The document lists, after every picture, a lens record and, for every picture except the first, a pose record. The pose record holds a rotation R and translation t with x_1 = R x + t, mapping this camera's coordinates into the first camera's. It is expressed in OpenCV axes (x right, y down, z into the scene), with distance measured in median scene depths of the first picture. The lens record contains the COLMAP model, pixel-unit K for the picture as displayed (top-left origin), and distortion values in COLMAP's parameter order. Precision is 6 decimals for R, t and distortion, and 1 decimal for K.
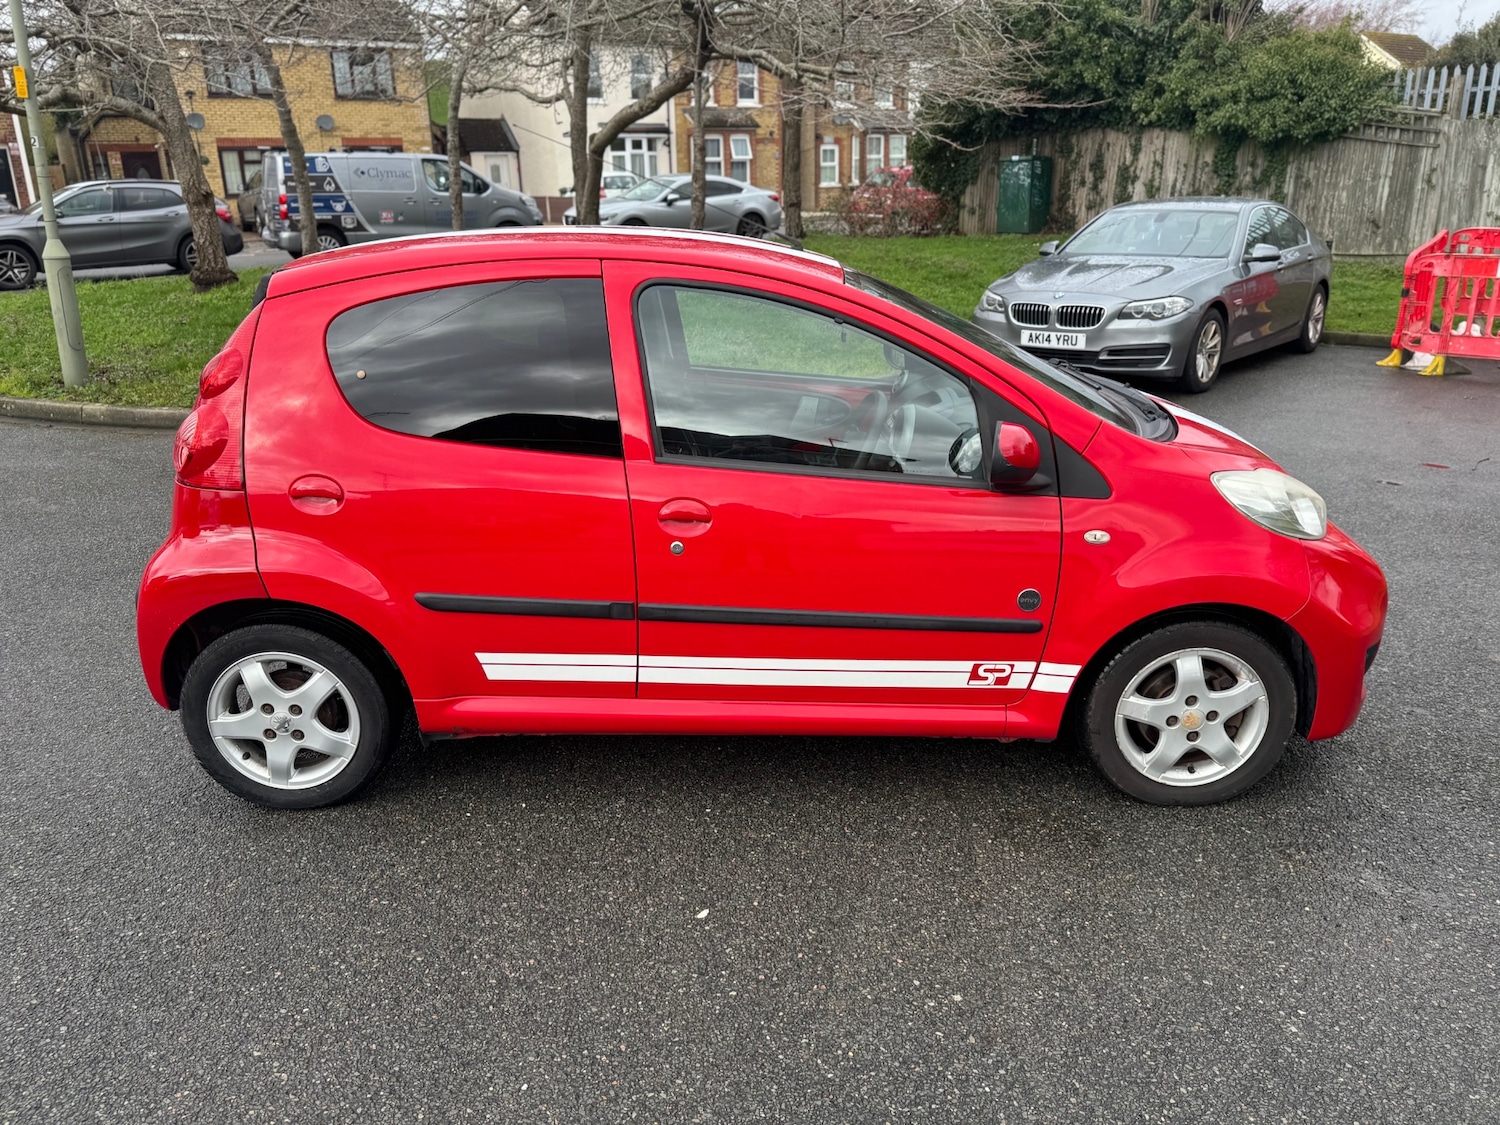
lens RADIAL K [[1130.3, 0, 780.2], [0, 1130.3, 562.8], [0, 0, 1]] dist [0.044480, -0.038897]
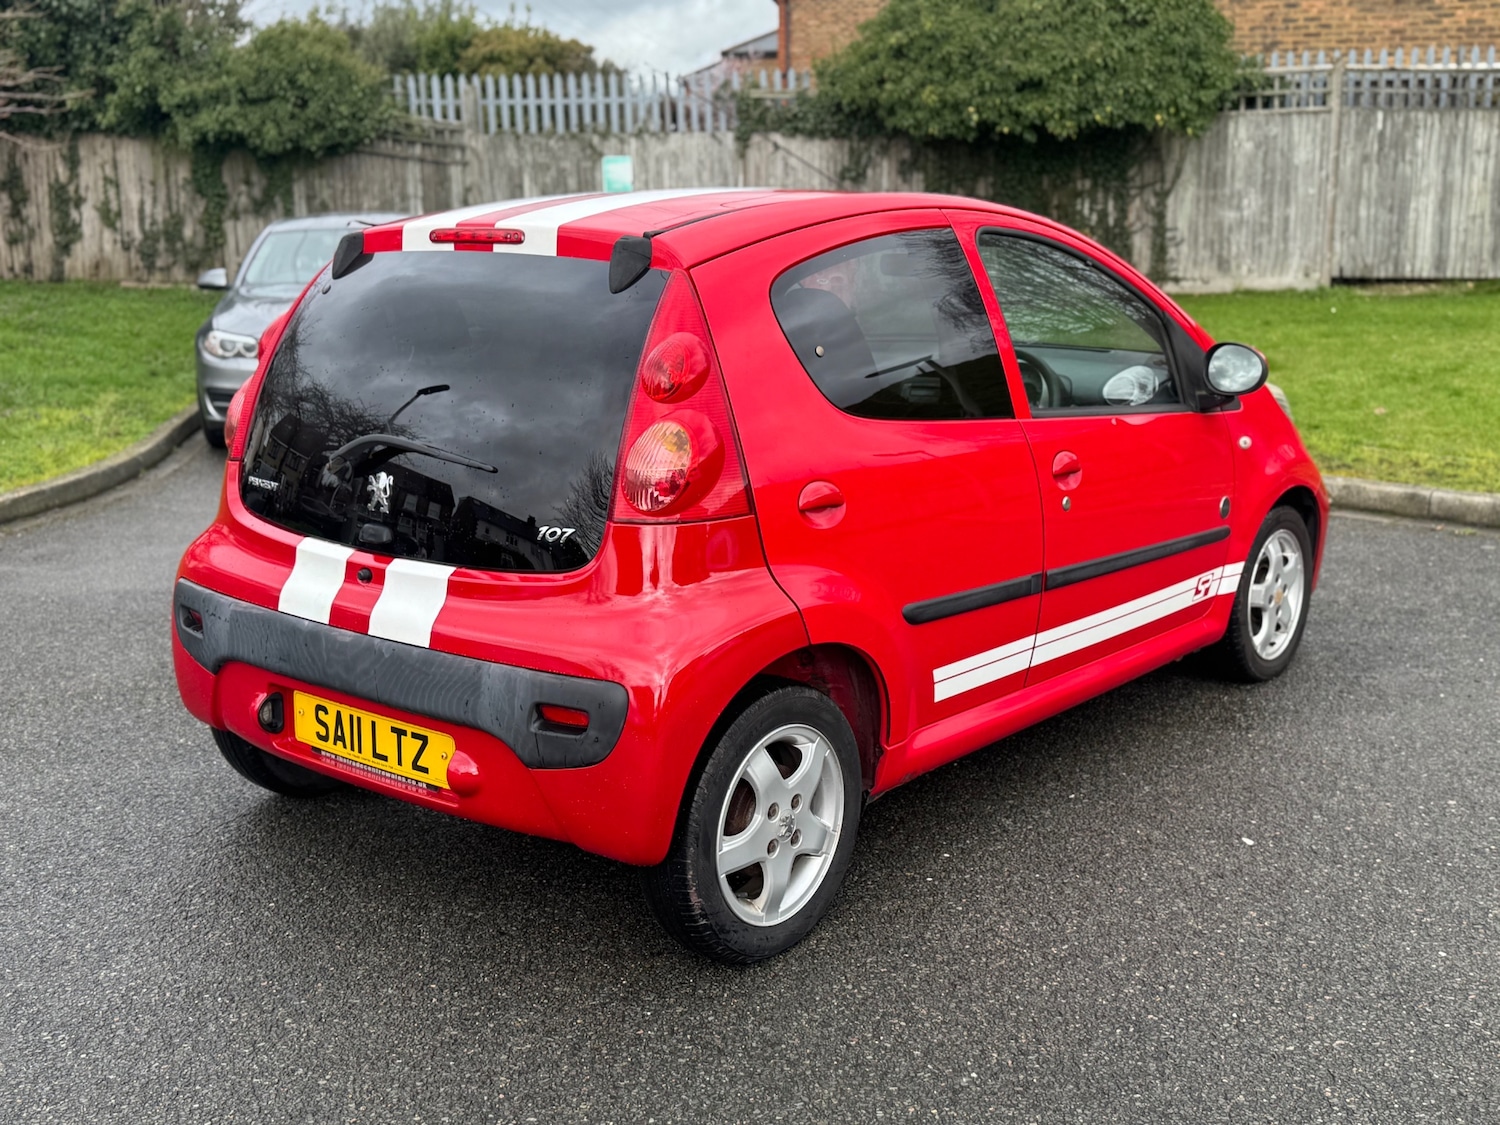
lens RADIAL K [[1618.4, 0, 749.4], [0, 1618.4, 565.0], [0, 0, 1]] dist [0.029271, 0.000000]
pose [[0.651231, -0.173149, 0.738862, -0.257315], [0.257353, 0.966317, -0.000378, -0.006493], [-0.713910, 0.190395, 0.673856, 0.057110]]
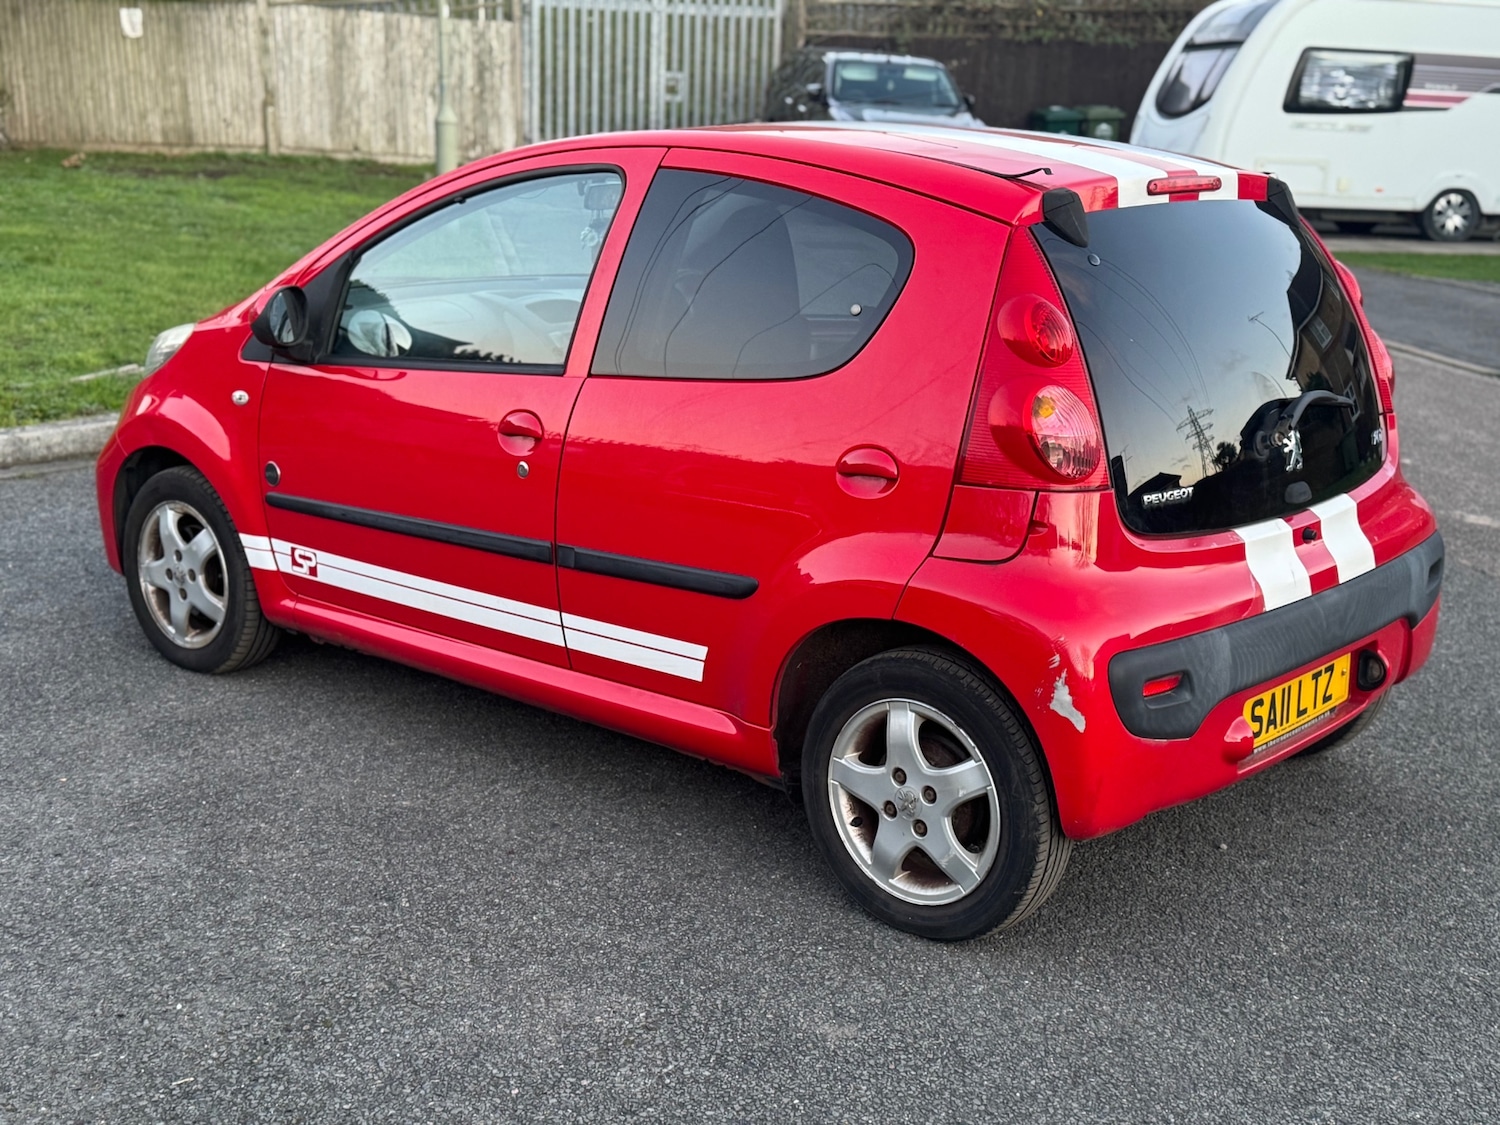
lens RADIAL K [[1902.7, 0, 740.1], [0, 1902.7, 559.8], [0, 0, 1]] dist [0.081837, 0.000000]
pose [[-0.744422, -0.183492, 0.642002, -0.236137], [0.192831, 0.861450, 0.469808, -0.160189], [-0.639259, 0.473534, -0.605900, 0.474073]]
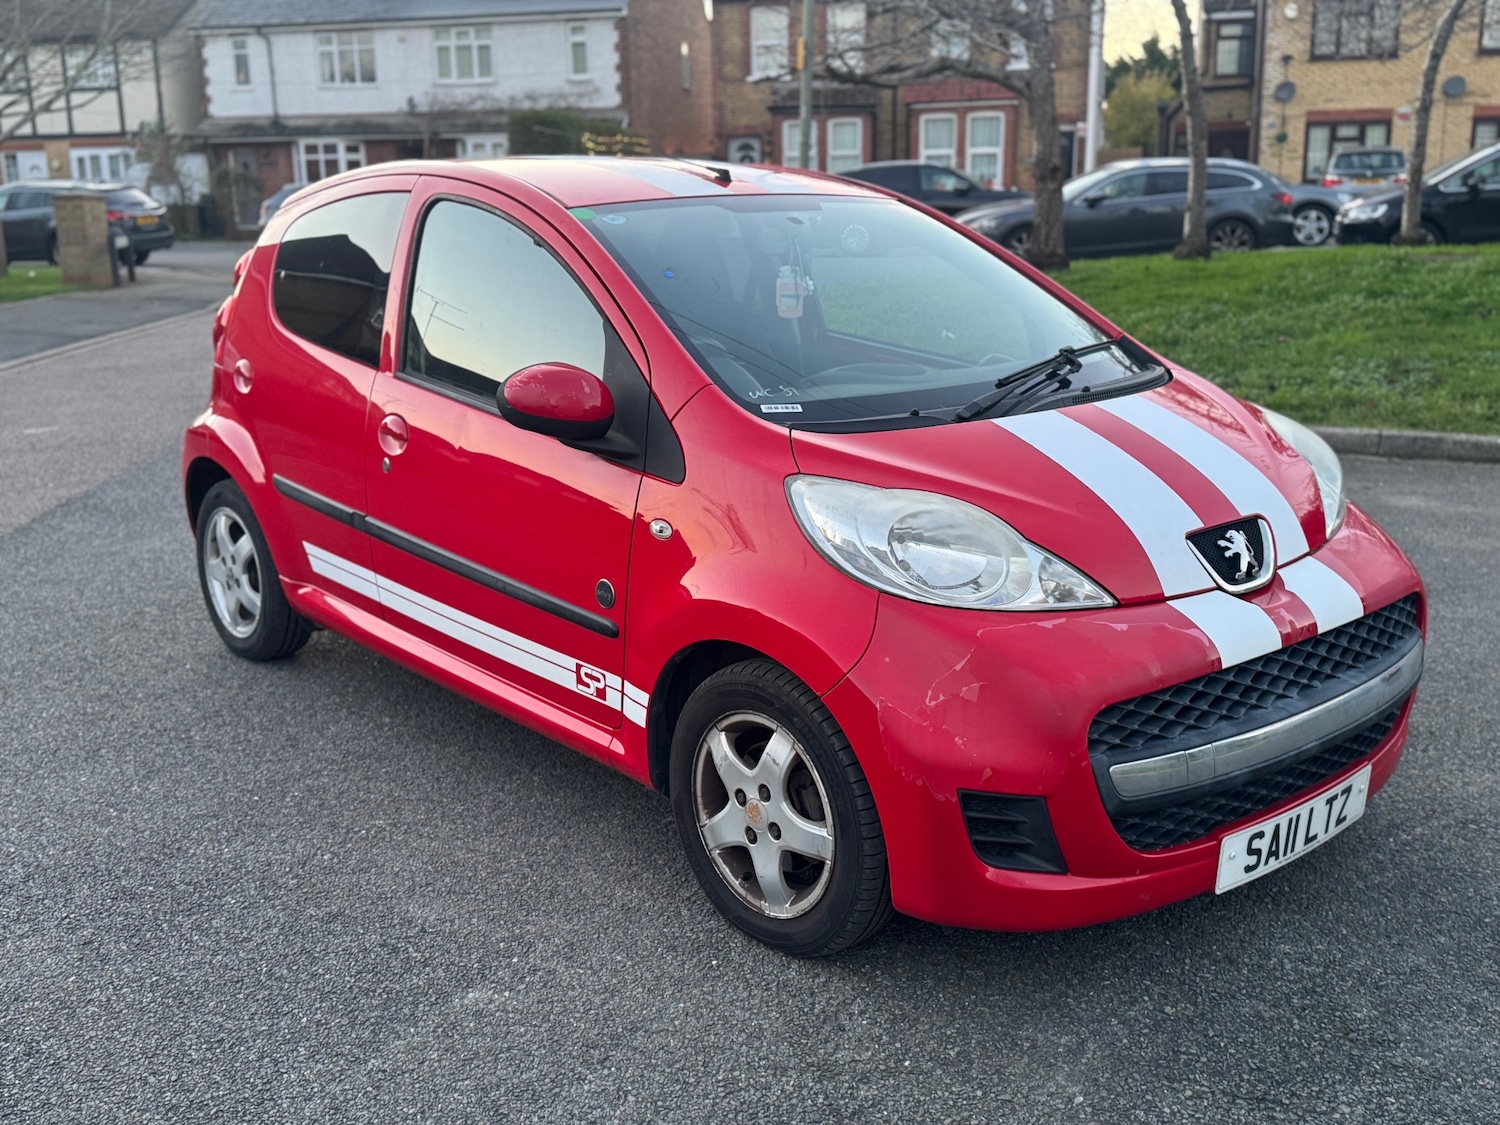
lens RADIAL K [[1618.4, 0, 757.4], [0, 1618.4, 533.6], [0, 0, 1]] dist [0.029271, 0.000000]
pose [[0.651209, 0.173174, -0.738876, 0.234954], [-0.249895, 0.968250, 0.006688, -0.009086], [0.716574, 0.180287, 0.673809, 0.058565]]
